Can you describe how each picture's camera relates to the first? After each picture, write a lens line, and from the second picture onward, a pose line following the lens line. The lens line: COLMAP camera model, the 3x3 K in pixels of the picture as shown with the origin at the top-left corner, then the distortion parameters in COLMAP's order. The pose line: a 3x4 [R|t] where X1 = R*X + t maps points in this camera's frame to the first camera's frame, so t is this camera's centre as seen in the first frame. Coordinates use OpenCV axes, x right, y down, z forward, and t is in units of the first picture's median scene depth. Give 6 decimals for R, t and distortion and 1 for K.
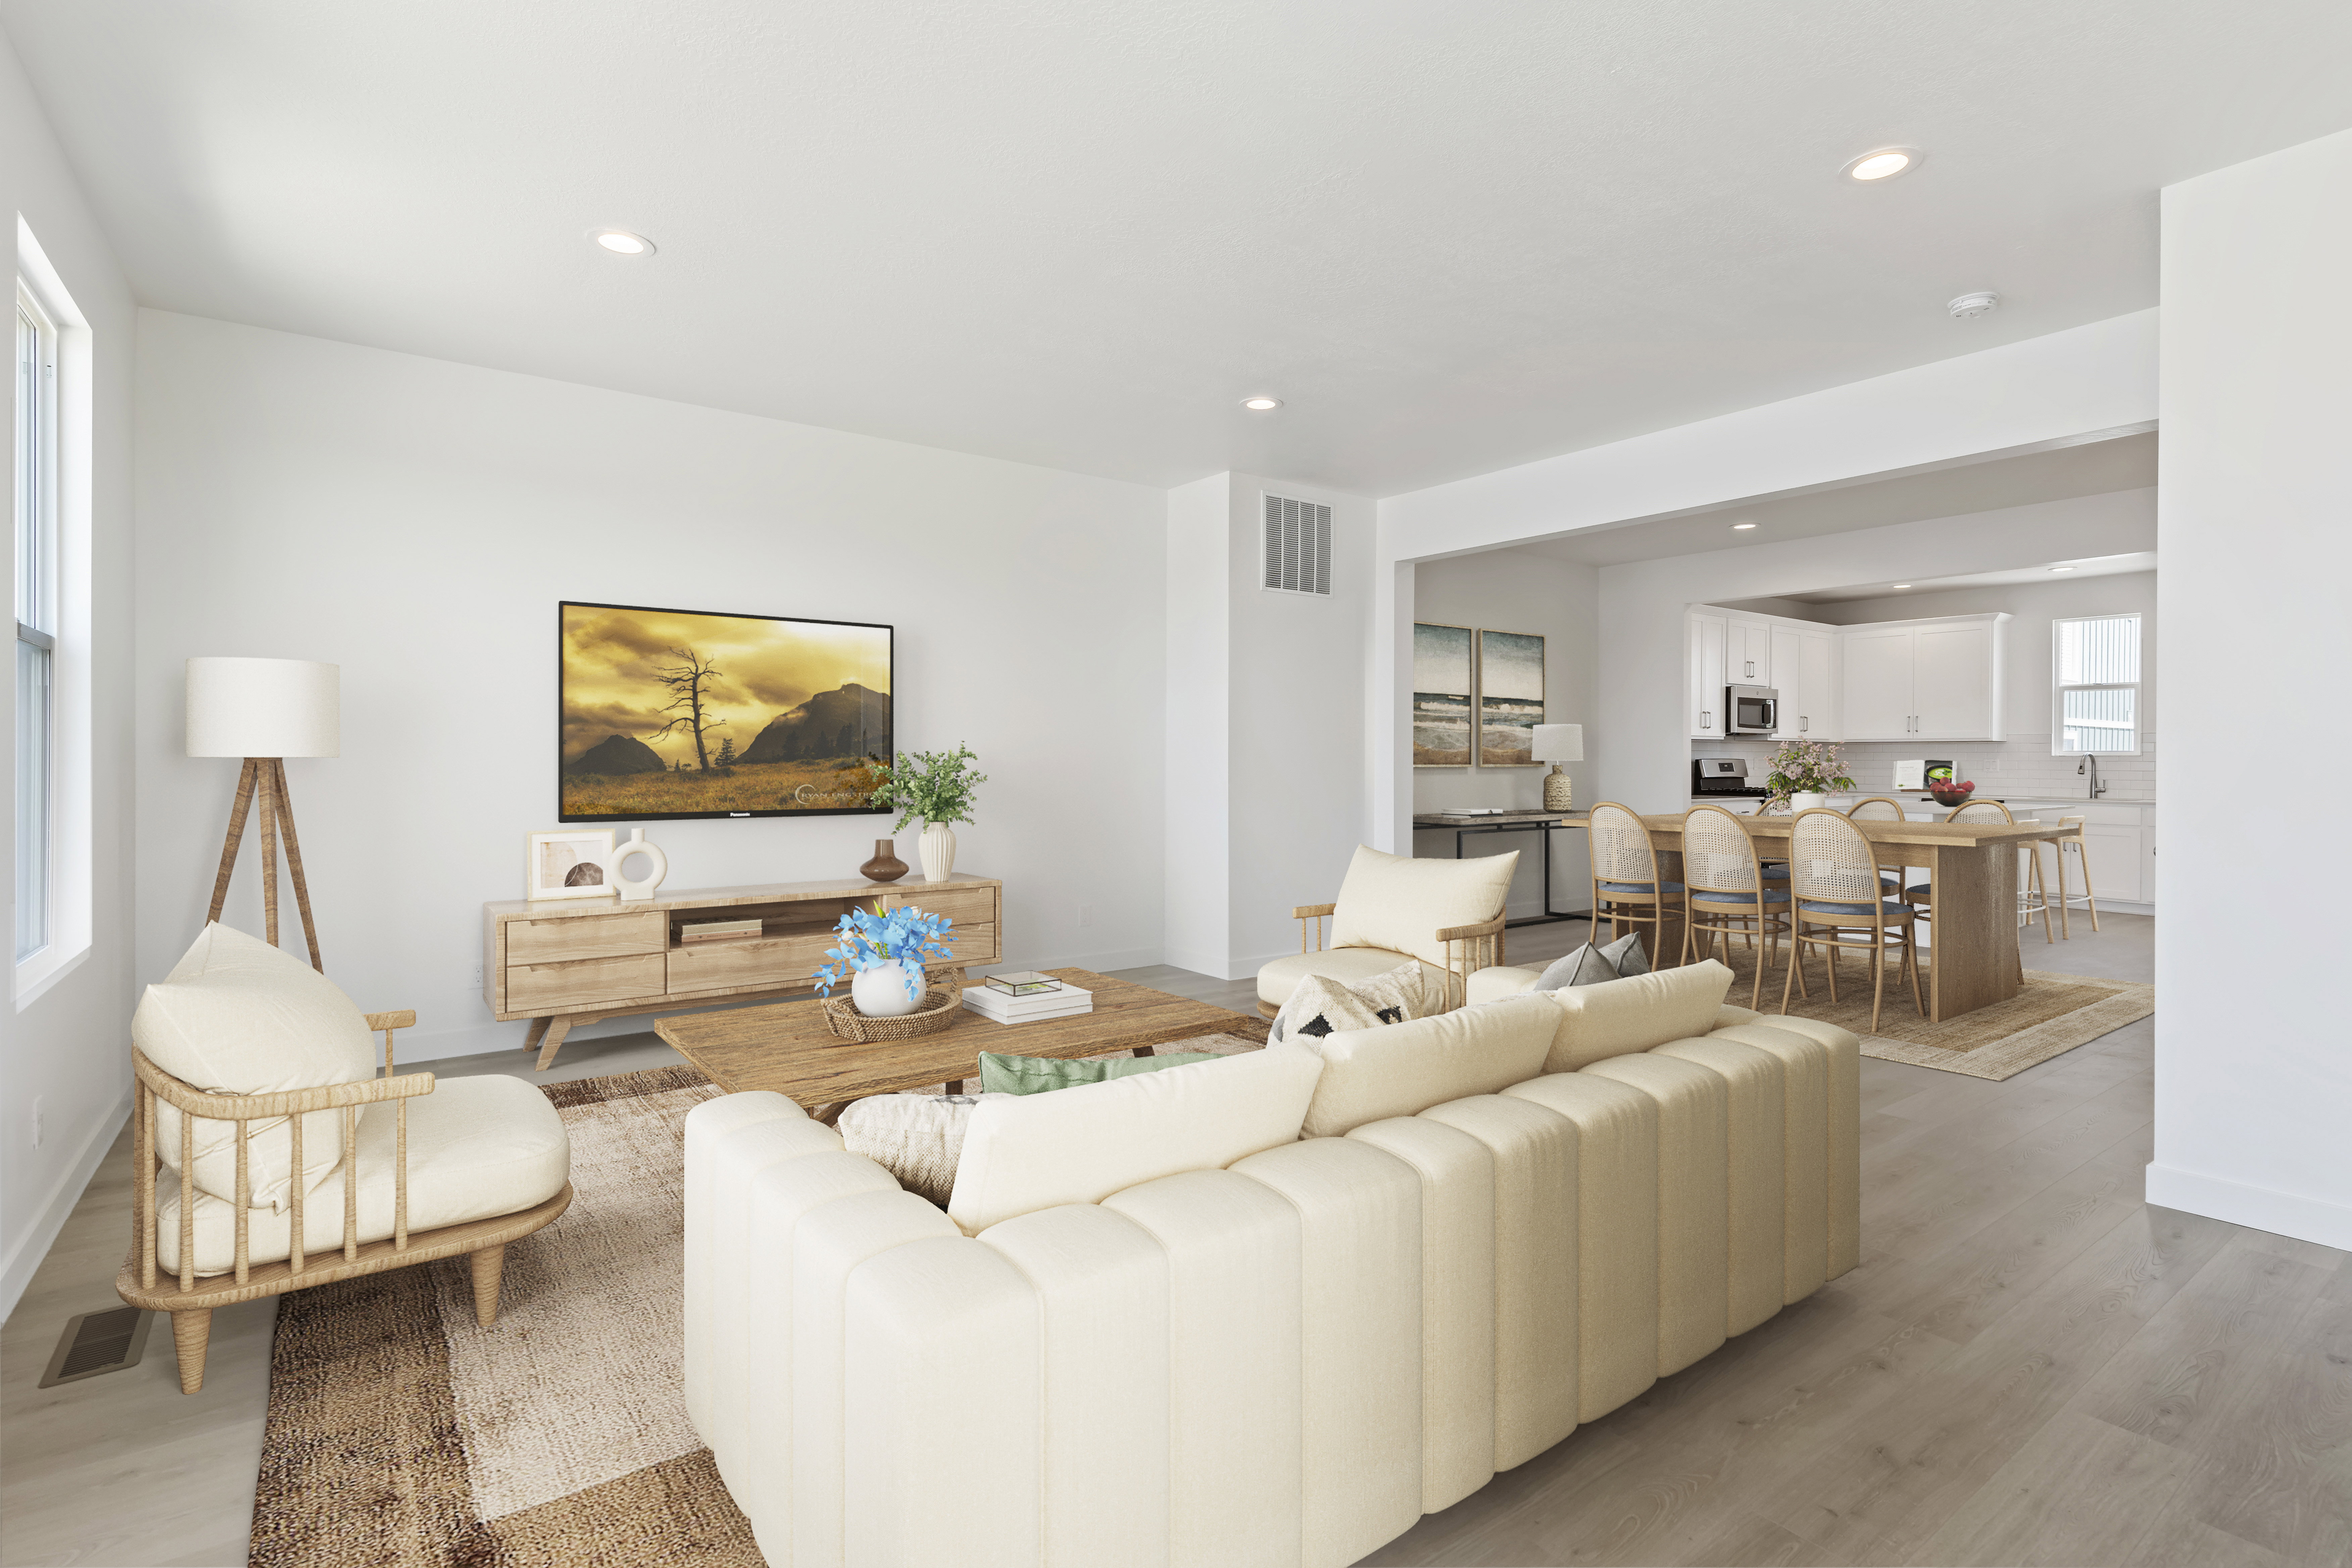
lens RADIAL K [[1112.1, 0, 1168.6], [0, 1112.1, 783.7], [0, 0, 1]] dist [-0.000525, 0.000049]
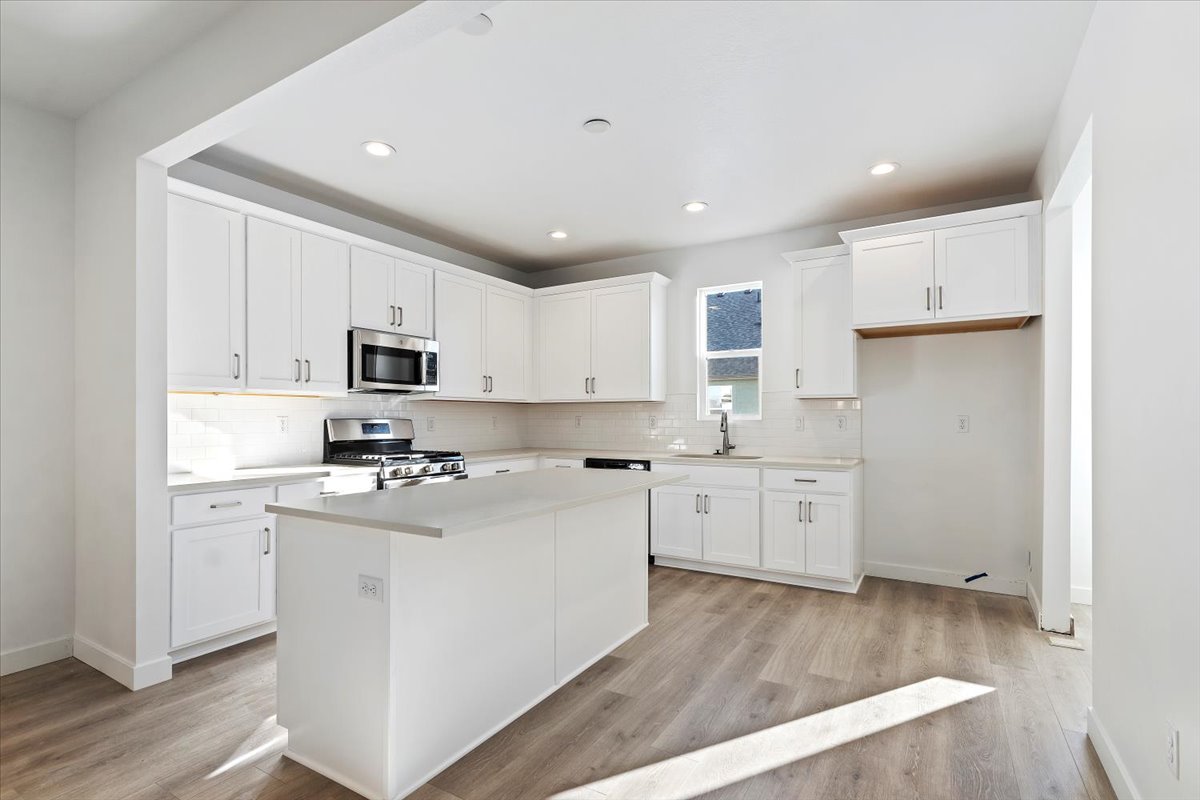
lens RADIAL K [[567.4, 0, 596.2], [0, 567.4, 399.8], [0, 0, 1]] dist [-0.000525, 0.000049]
pose [[0.923024, 0.011881, 0.384558, 0.499241], [0.000324, 0.999499, -0.031659, -0.023024], [-0.384741, 0.029347, 0.922558, 0.537874]]
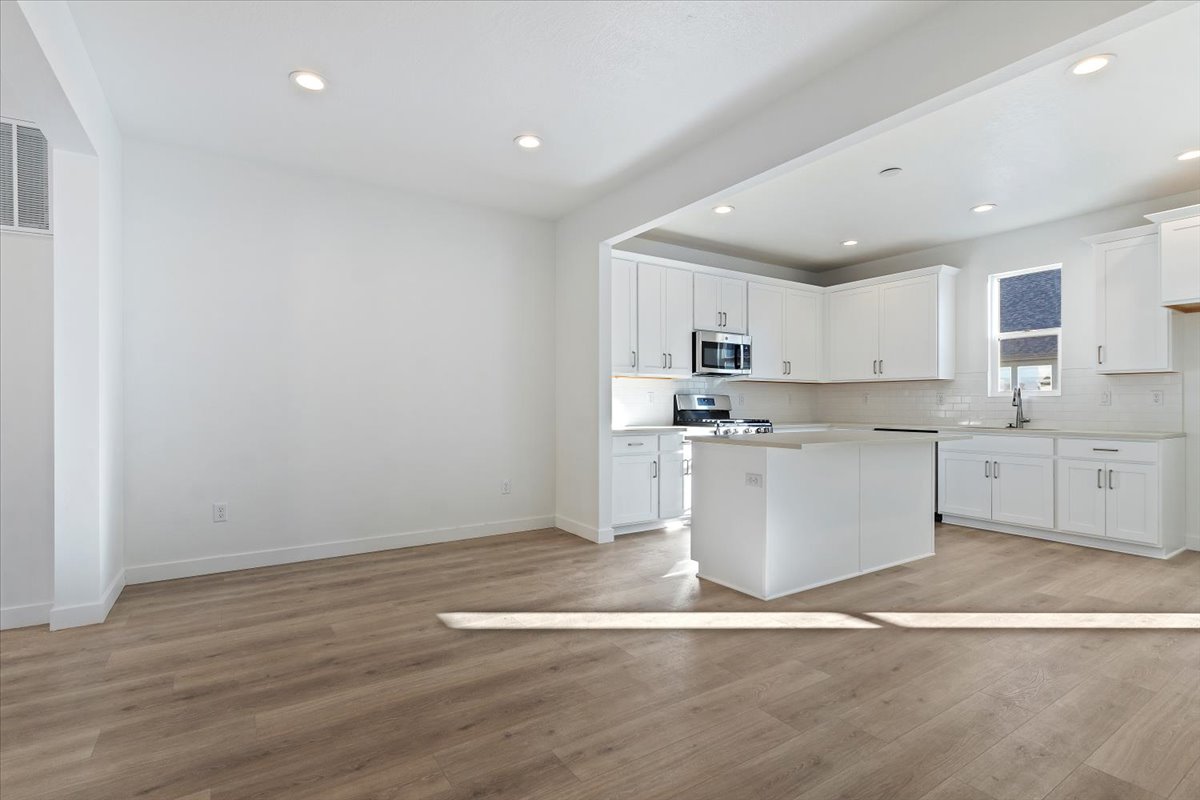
lens RADIAL K [[567.4, 0, 596.2], [0, 567.4, 399.8], [0, 0, 1]] dist [-0.000525, 0.000049]
pose [[0.998340, 0.003512, -0.057495, 0.426142], [-0.004023, 0.999954, -0.008764, -0.010576], [0.057461, 0.008981, 0.998307, 0.393431]]
